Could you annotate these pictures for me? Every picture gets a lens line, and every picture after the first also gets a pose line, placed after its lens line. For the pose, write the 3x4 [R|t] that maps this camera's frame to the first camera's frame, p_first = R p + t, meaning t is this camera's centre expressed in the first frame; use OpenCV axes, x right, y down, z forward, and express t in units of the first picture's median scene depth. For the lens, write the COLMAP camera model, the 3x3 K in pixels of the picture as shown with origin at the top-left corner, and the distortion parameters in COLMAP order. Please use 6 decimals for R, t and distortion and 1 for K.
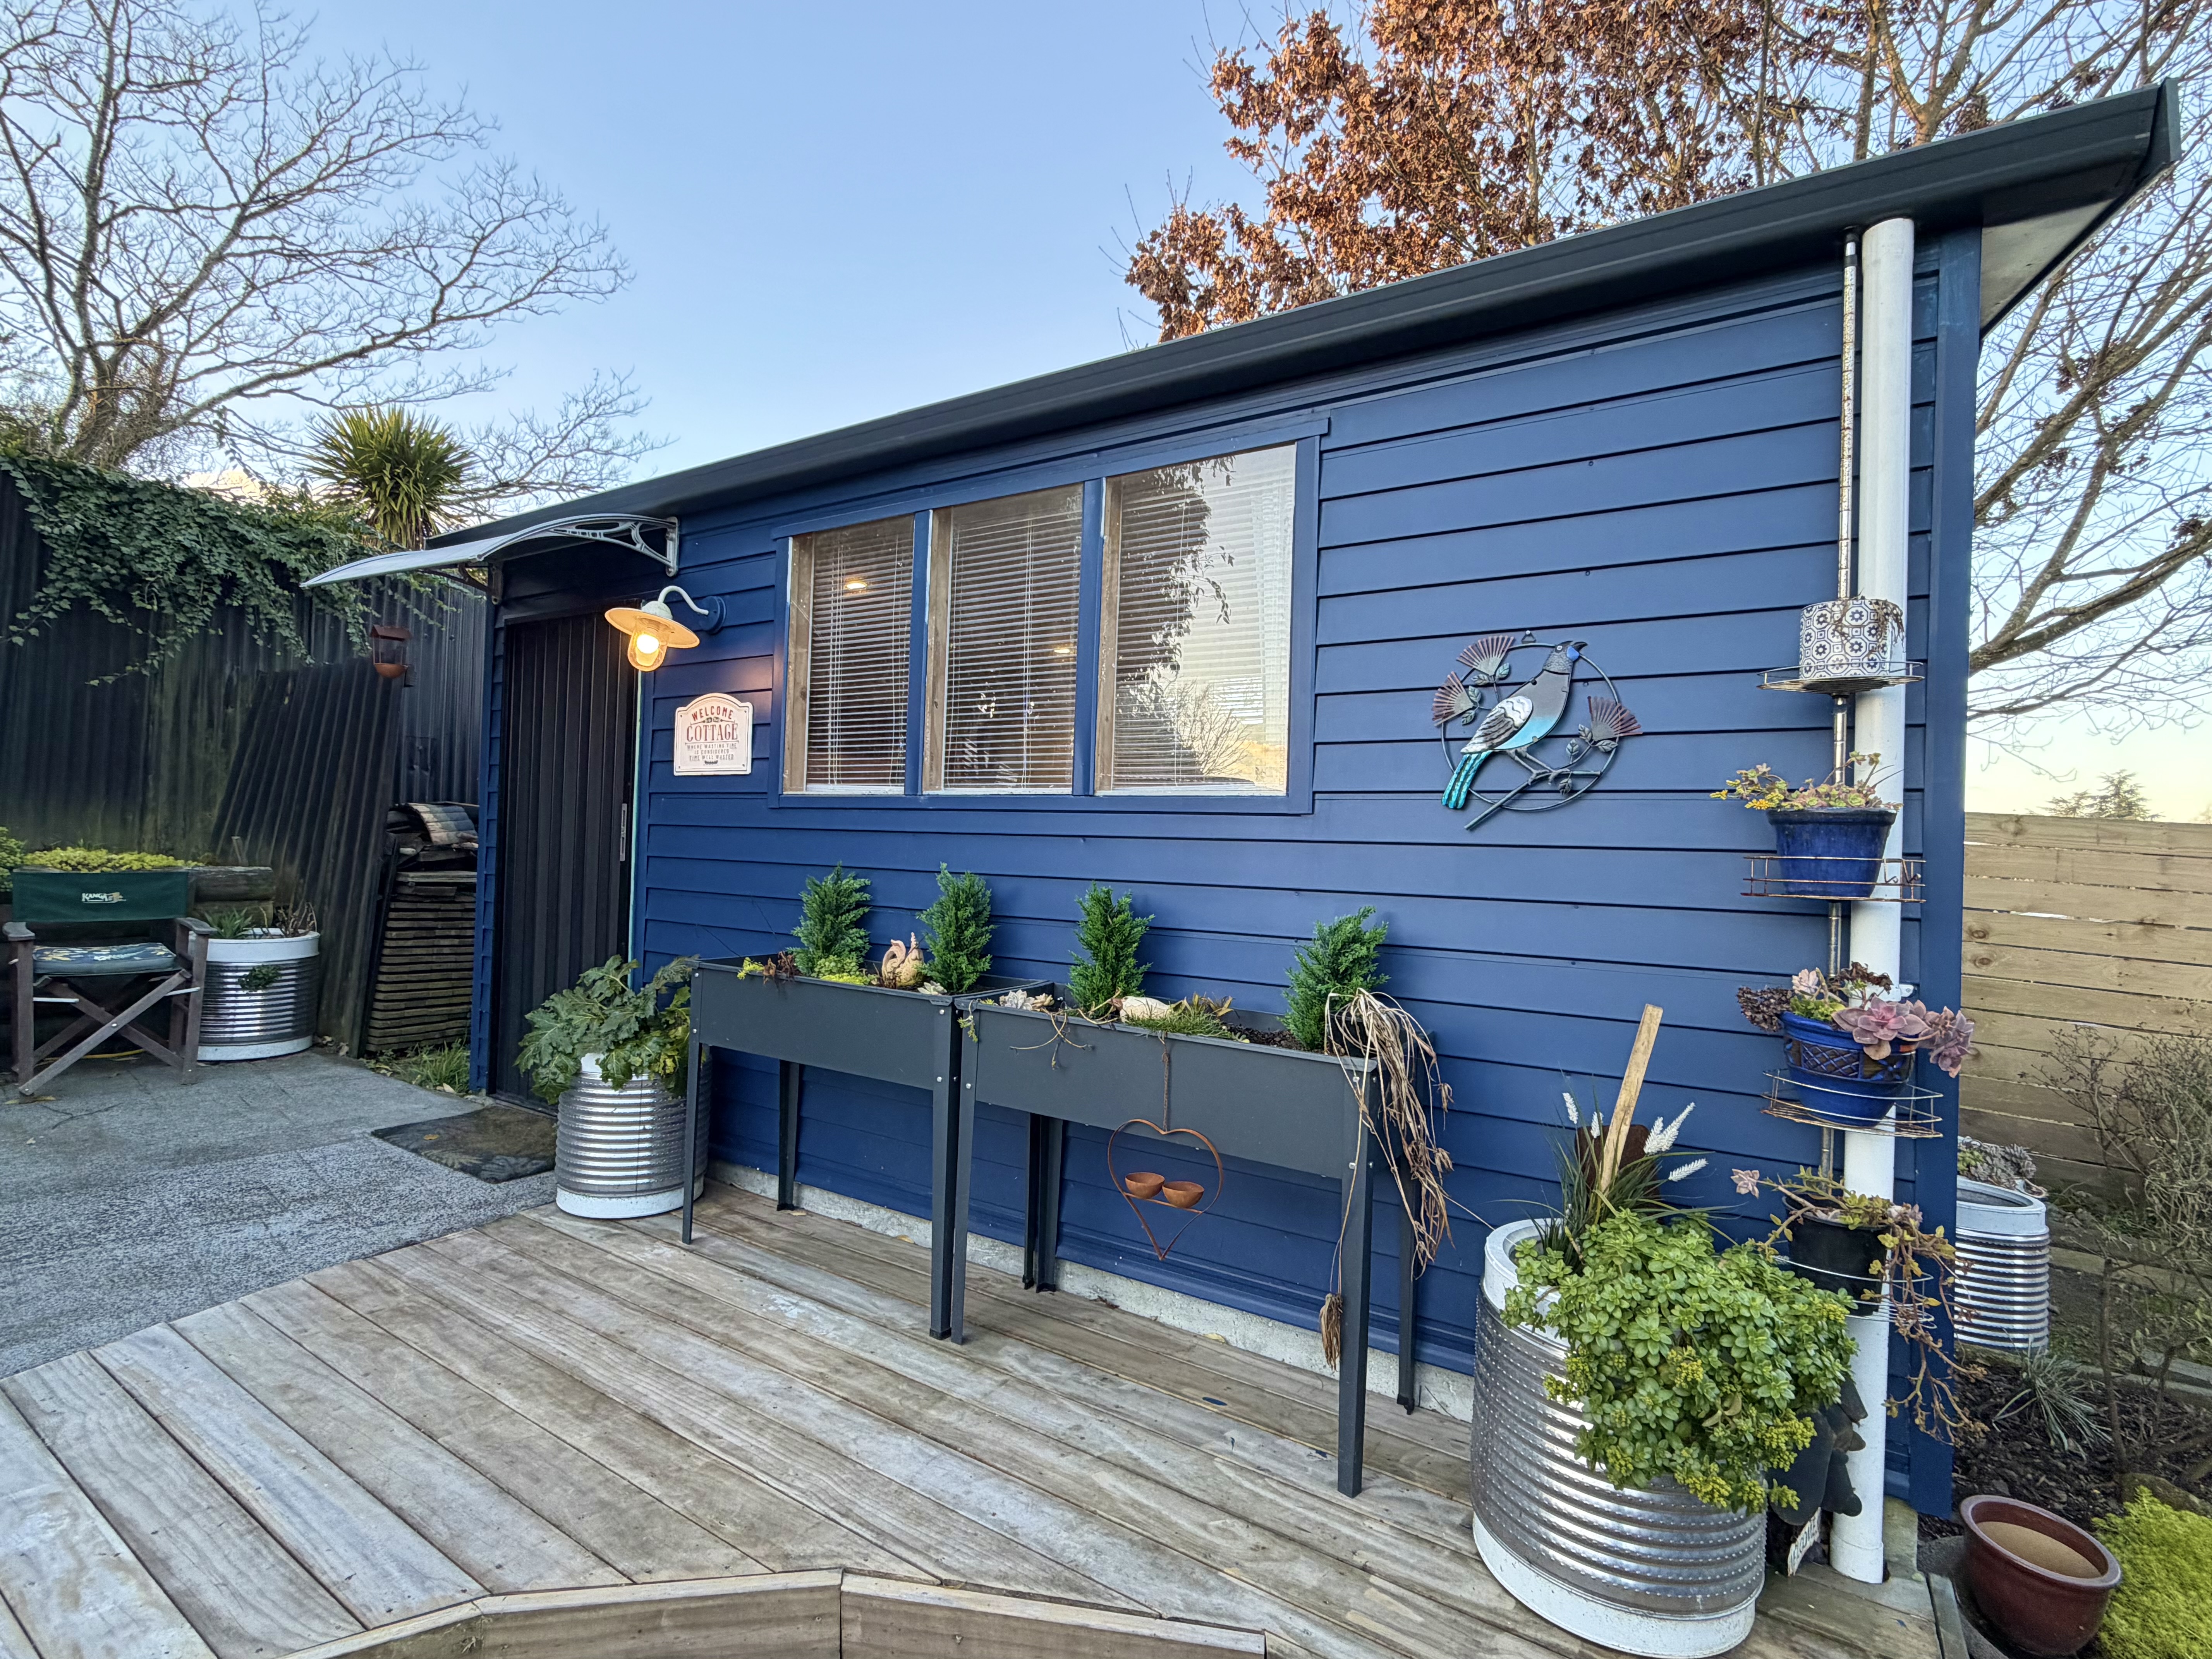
lens RADIAL K [[1052.8, 0, 1102.0], [0, 1052.8, 833.3], [0, 0, 1]] dist [0.000627, -0.000375]
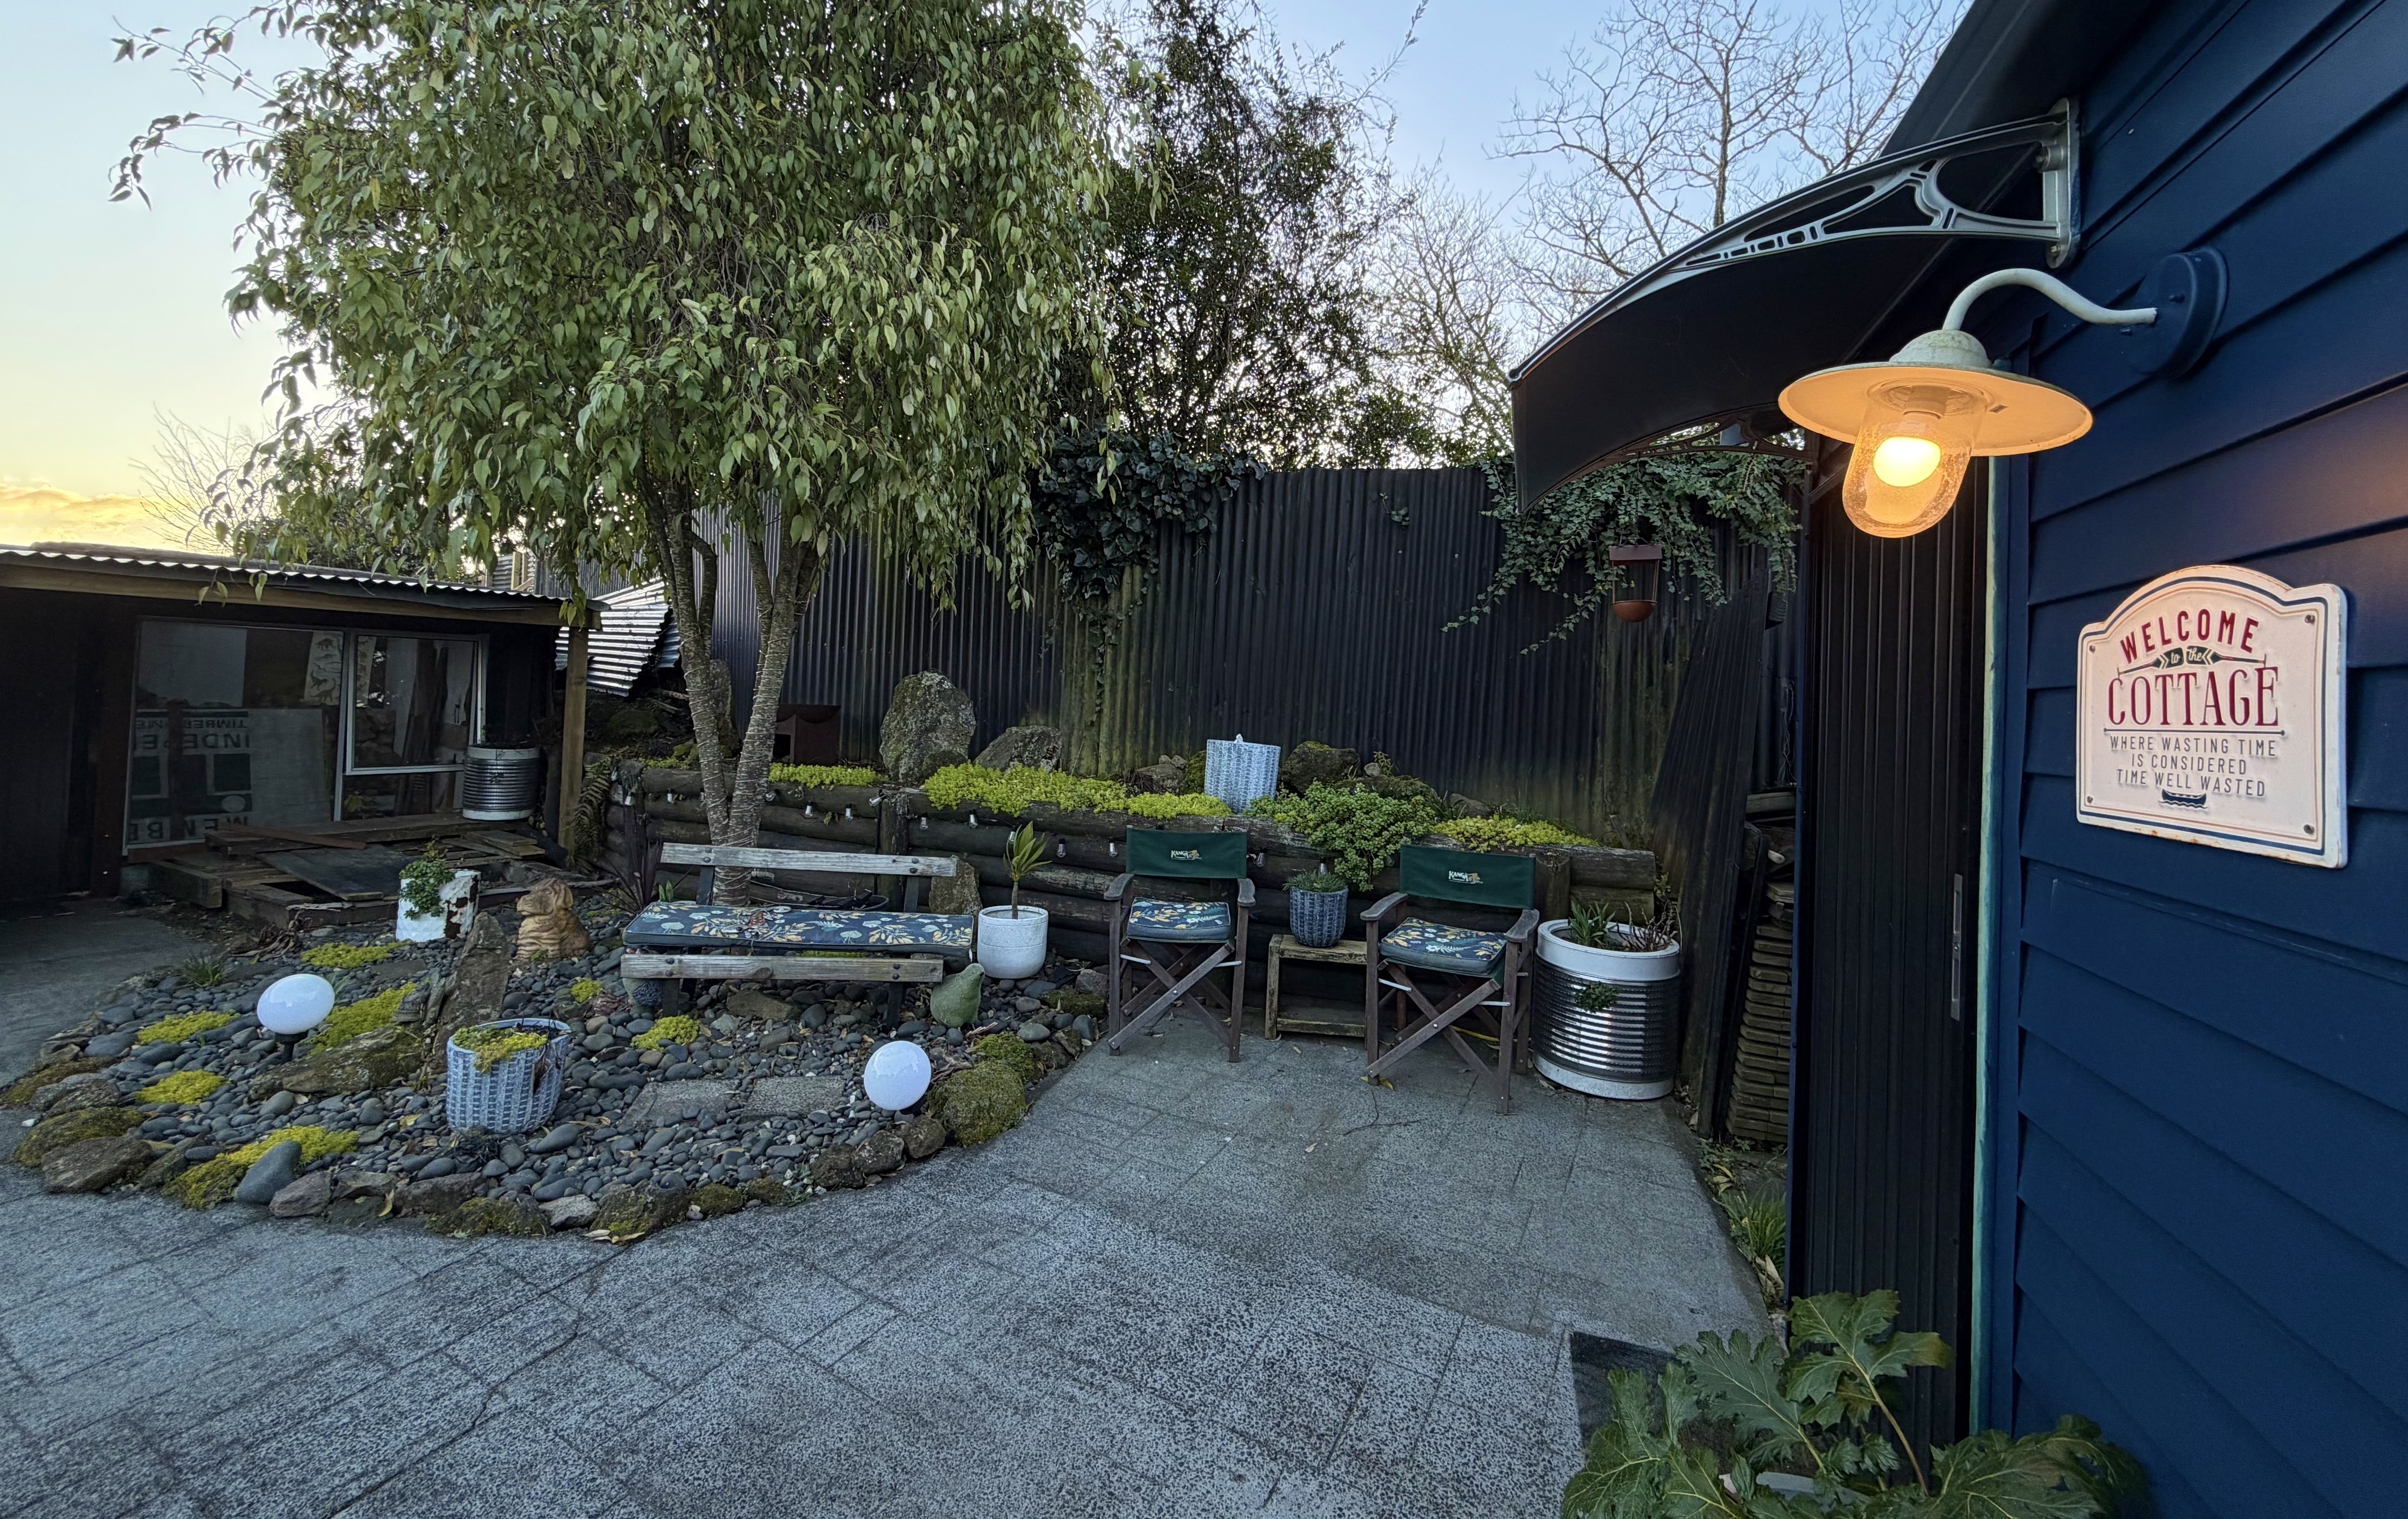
lens RADIAL K [[962.6, 0, 1194.7], [0, 962.6, 679.2], [0, 0, 1]] dist [-0.003240, -0.000338]
pose [[0.229956, -0.047175, -0.972057, -0.137156], [-0.025799, 0.998178, -0.054546, -0.064161], [0.972859, 0.037622, 0.228319, 0.537699]]
